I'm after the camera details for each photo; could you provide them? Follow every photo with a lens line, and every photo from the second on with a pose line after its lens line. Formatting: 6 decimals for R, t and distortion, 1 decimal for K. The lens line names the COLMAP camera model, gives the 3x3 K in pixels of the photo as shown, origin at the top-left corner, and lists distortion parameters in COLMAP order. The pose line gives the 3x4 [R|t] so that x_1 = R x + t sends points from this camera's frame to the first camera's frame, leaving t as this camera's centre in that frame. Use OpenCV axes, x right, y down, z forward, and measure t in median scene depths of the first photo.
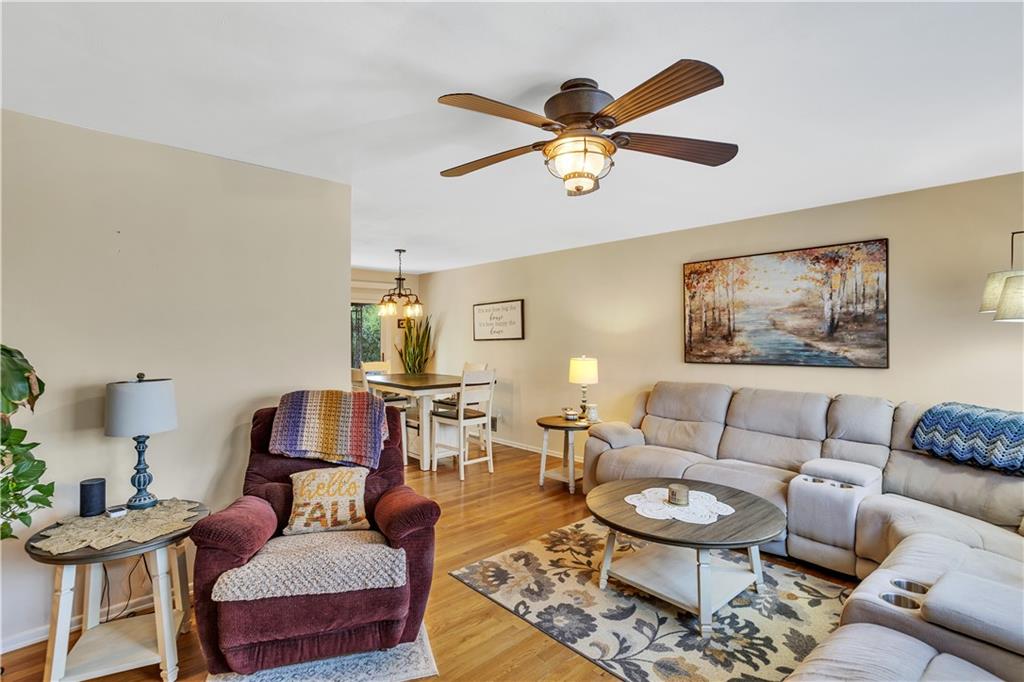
lens RADIAL K [[483.6, 0, 502.9], [0, 483.6, 336.4], [0, 0, 1]] dist [-0.049179, 0.013166]
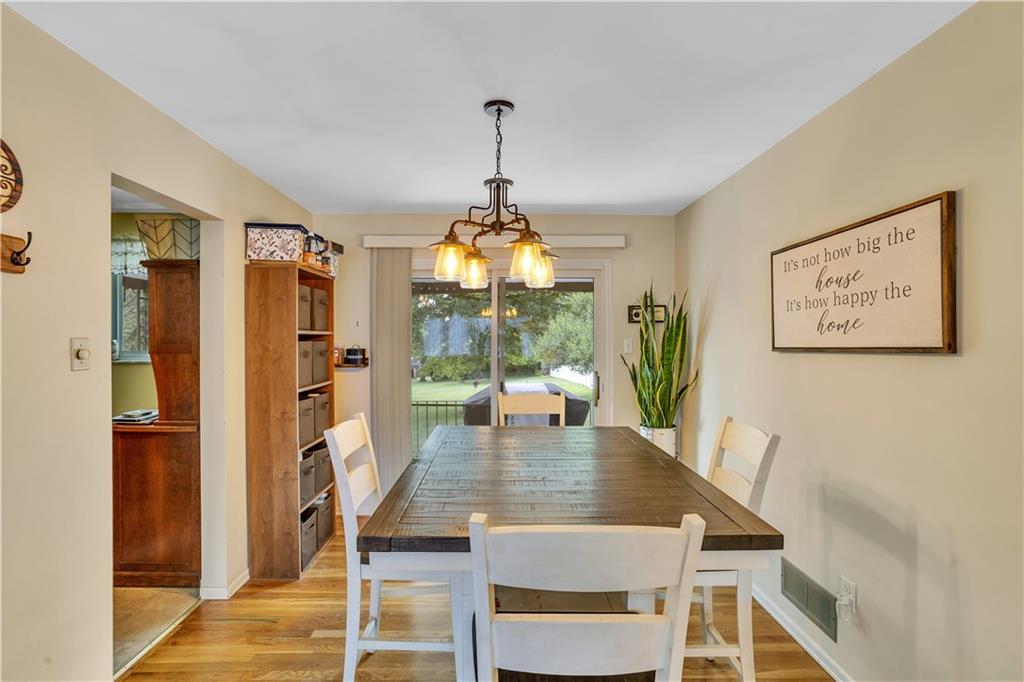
lens RADIAL K [[483.6, 0, 506.5], [0, 483.6, 339.5], [0, 0, 1]] dist [-0.049179, 0.013166]
pose [[0.755875, 0.000611, -0.654715, 0.048152], [0.002140, 0.999992, 0.003405, -0.003302], [0.654712, -0.003975, 0.755868, 1.215767]]
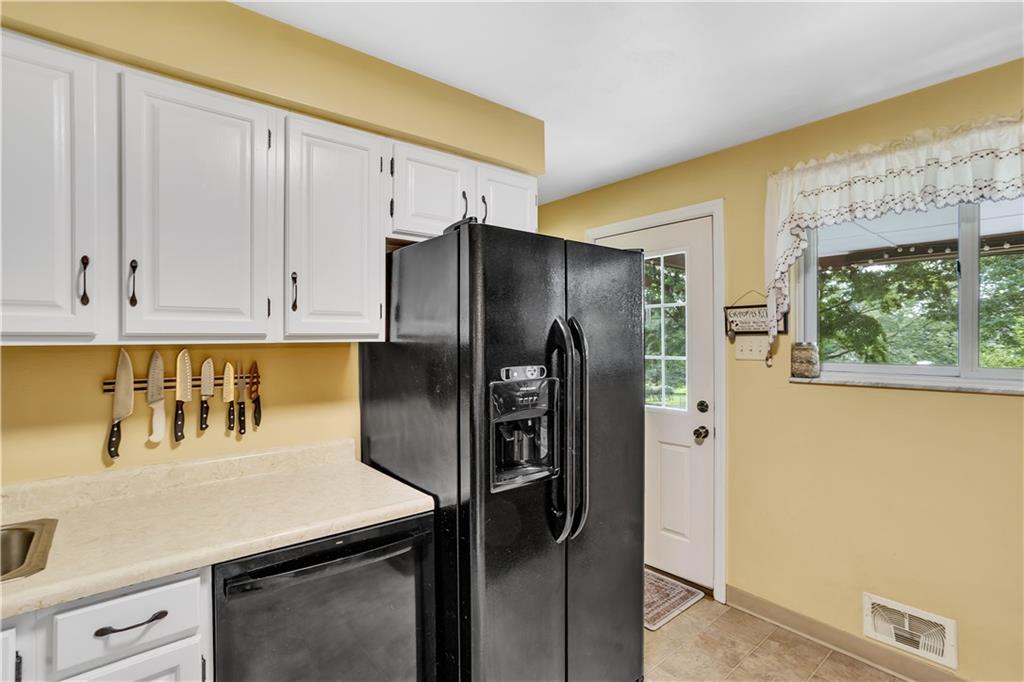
lens RADIAL K [[483.6, 0, 477.5], [0, 483.6, 337.9], [0, 0, 1]] dist [-0.049179, 0.013166]
pose [[-0.052677, -0.001372, -0.998611, -0.696571], [0.006773, 0.999976, -0.001731, -0.008672], [0.998589, -0.006854, -0.052666, 1.030509]]
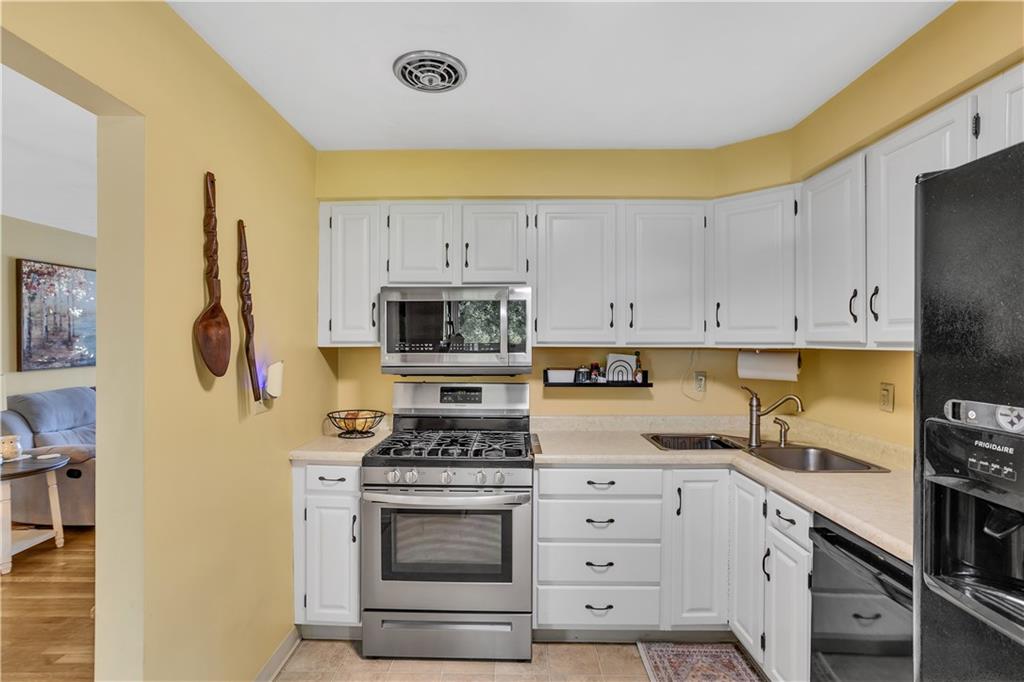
lens RADIAL K [[483.6, 0, 510.5], [0, 483.6, 340.6], [0, 0, 1]] dist [-0.049179, 0.013166]
pose [[-0.755330, -0.006724, 0.655310, -1.134109], [-0.006779, 0.999974, 0.002447, -0.013556], [-0.655310, -0.002594, -0.755356, 1.396069]]
